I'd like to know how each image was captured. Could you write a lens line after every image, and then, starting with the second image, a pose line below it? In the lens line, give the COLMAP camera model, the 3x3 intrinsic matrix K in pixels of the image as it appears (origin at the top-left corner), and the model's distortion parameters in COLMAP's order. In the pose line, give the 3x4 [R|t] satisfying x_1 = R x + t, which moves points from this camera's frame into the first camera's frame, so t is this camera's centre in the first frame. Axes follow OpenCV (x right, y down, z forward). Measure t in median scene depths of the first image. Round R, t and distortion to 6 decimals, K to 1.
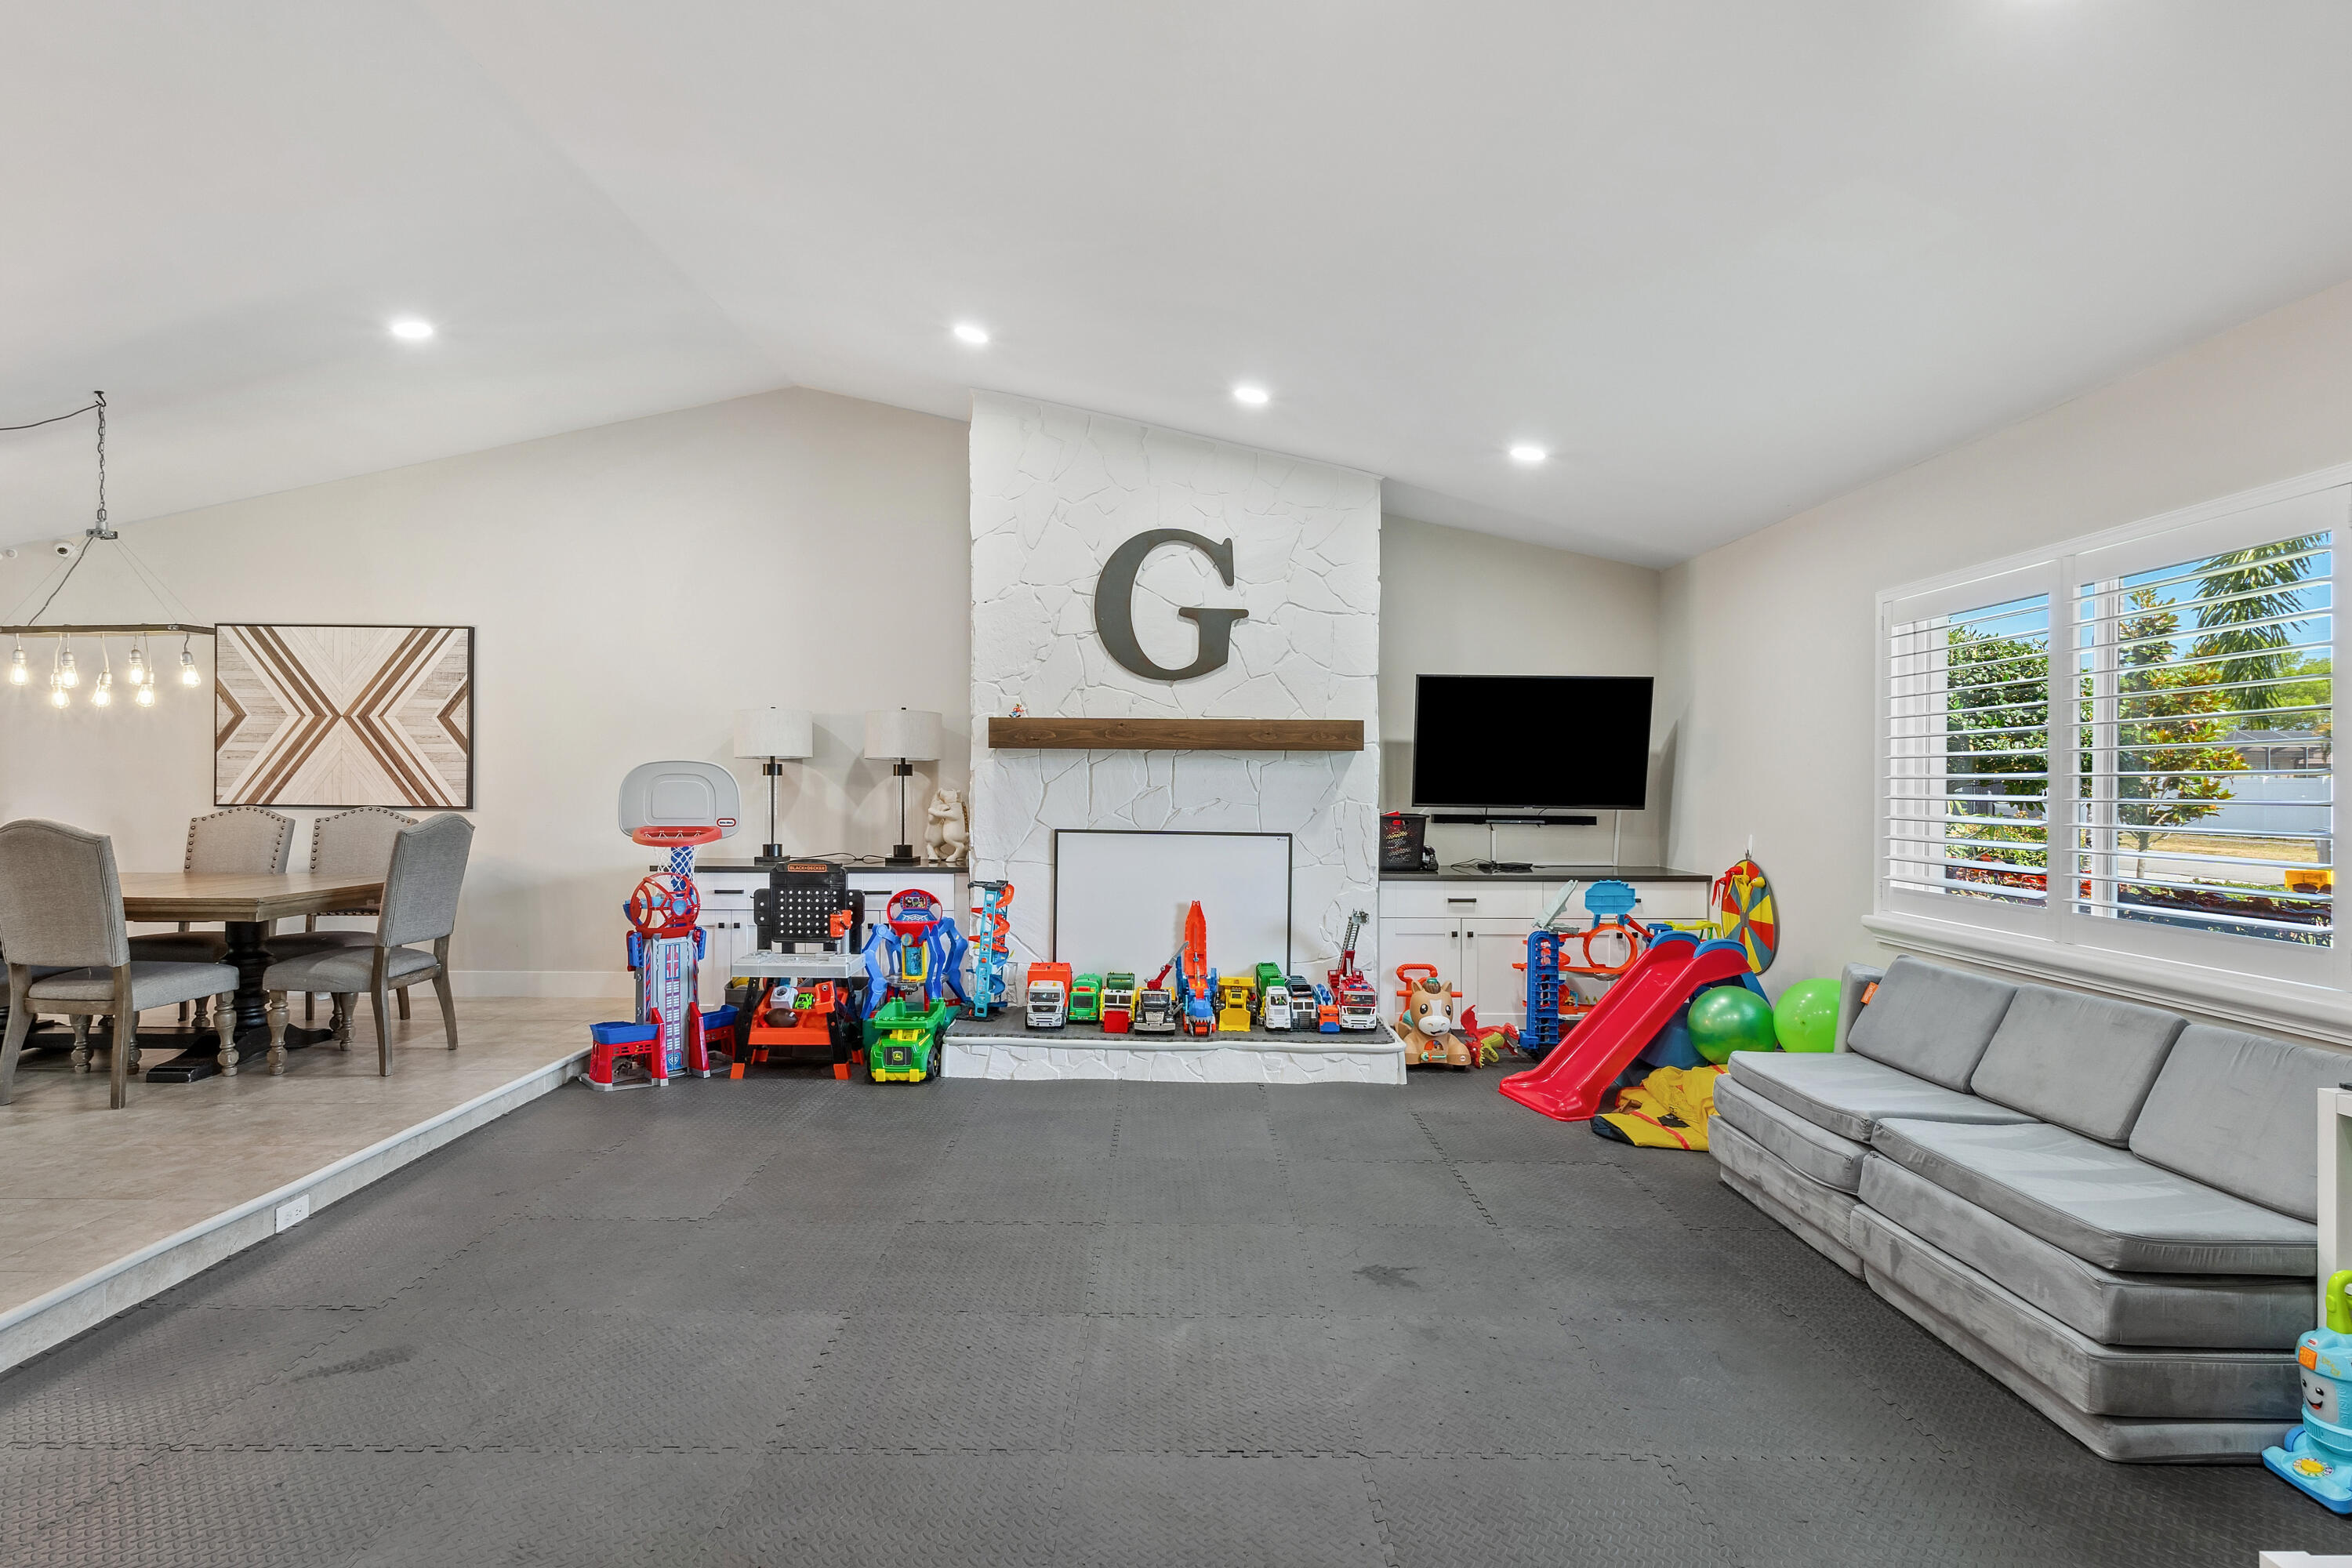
lens RADIAL K [[1168.3, 0, 1184.5], [0, 1168.3, 783.7], [0, 0, 1]] dist [-0.000772, -0.001734]
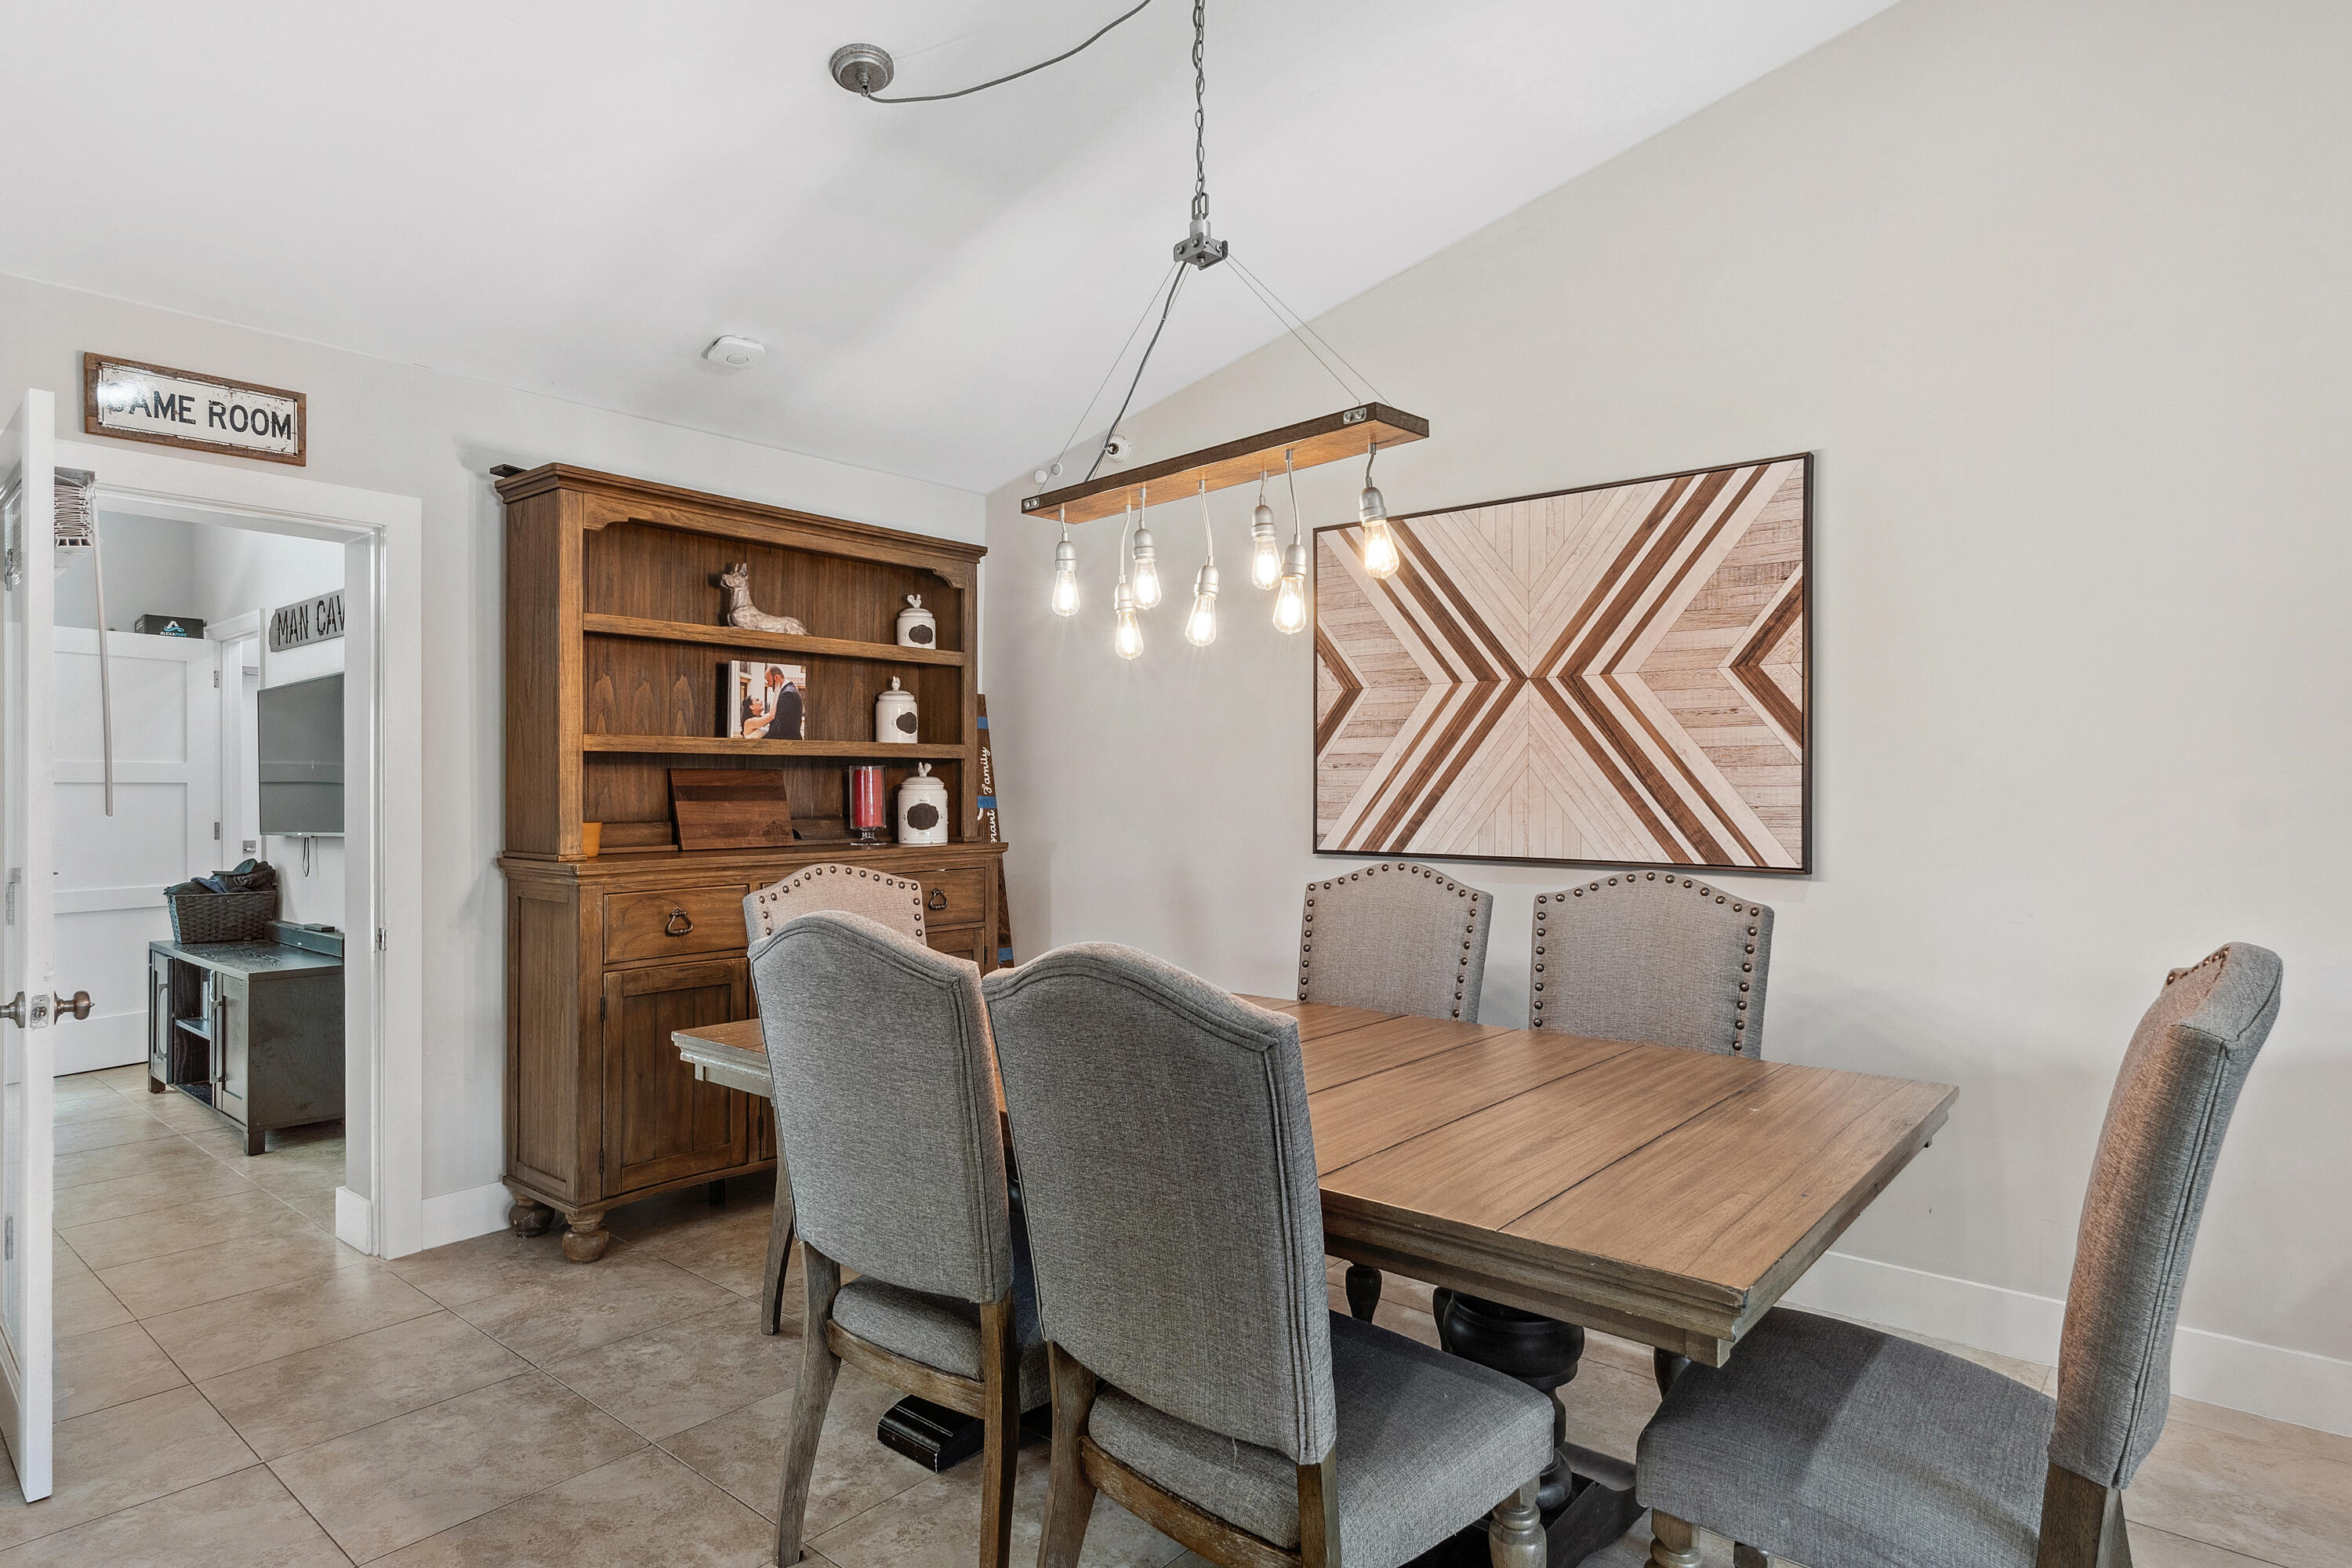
lens RADIAL K [[1277.3, 0, 1176.1], [0, 1277.3, 793.8], [0, 0, 1]] dist [0.000154, -0.000028]
pose [[0.766349, -0.006483, -0.642392, -0.488364], [0.003154, 0.999975, -0.006330, -0.005974], [0.642417, 0.002825, 0.766350, 0.487064]]
